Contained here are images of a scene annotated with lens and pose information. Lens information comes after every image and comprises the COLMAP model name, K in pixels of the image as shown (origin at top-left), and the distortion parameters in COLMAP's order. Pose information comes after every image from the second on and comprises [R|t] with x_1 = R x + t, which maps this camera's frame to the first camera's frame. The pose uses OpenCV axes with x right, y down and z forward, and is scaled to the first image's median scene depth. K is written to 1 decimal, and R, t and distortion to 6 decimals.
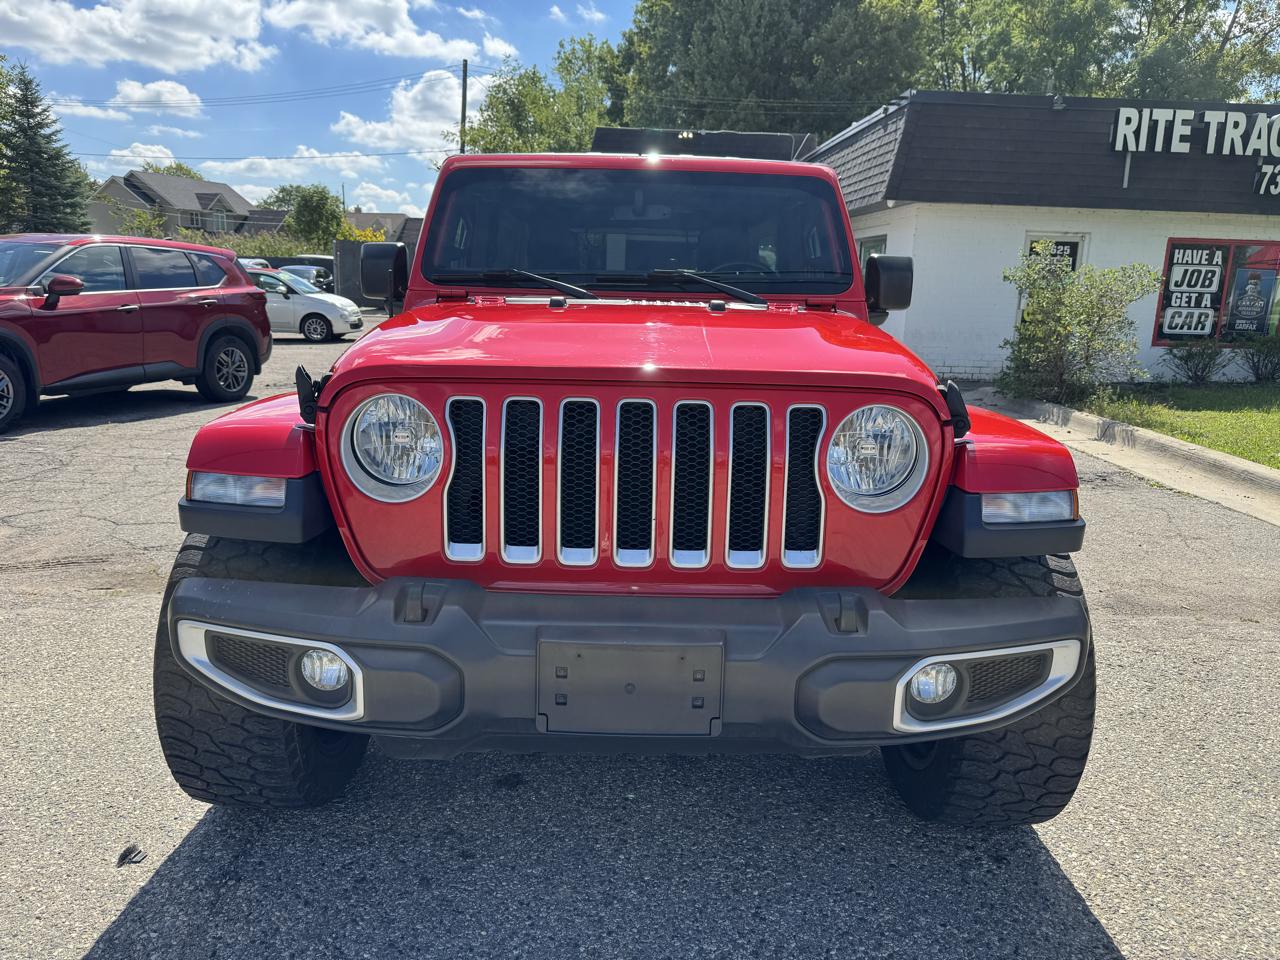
lens RADIAL K [[921.9, 0, 644.1], [0, 921.9, 473.1], [0, 0, 1]] dist [0.003124, -0.018336]
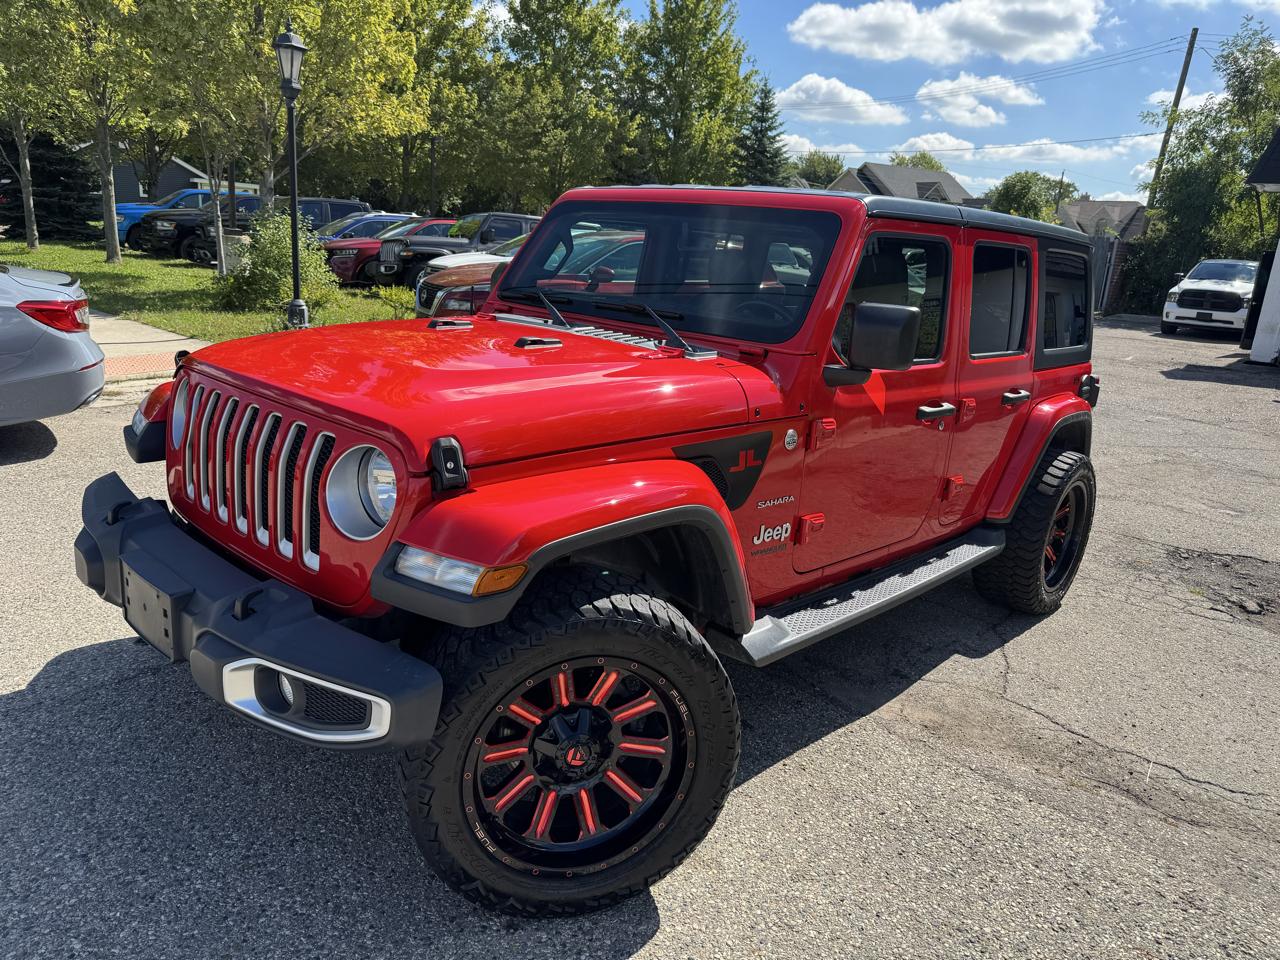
lens RADIAL K [[918.7, 0, 620.4], [0, 918.7, 492.2], [0, 0, 1]] dist [0.020785, -0.027440]
pose [[0.720365, 0.205802, -0.662359, 0.247670], [-0.184306, 0.977431, 0.103251, -0.038404], [0.668659, 0.047698, 0.742038, 0.077651]]
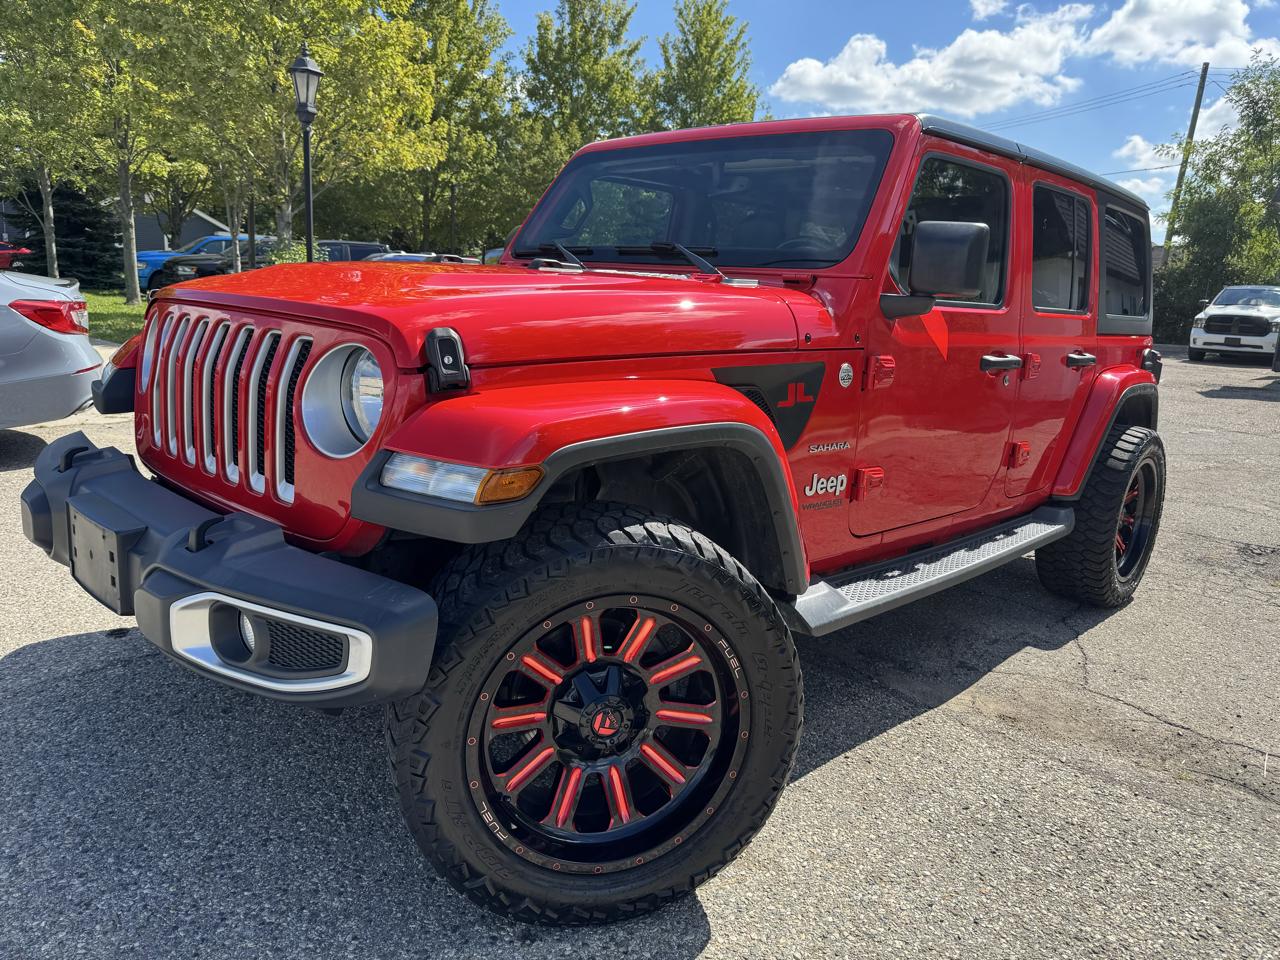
lens RADIAL K [[918.7, 0, 633.3], [0, 918.7, 485.7], [0, 0, 1]] dist [0.020785, -0.027440]
pose [[0.716834, 0.156058, -0.679555, 0.225267], [-0.170484, 0.984277, 0.046200, -0.004984], [0.676080, 0.082735, 0.732169, 0.106426]]
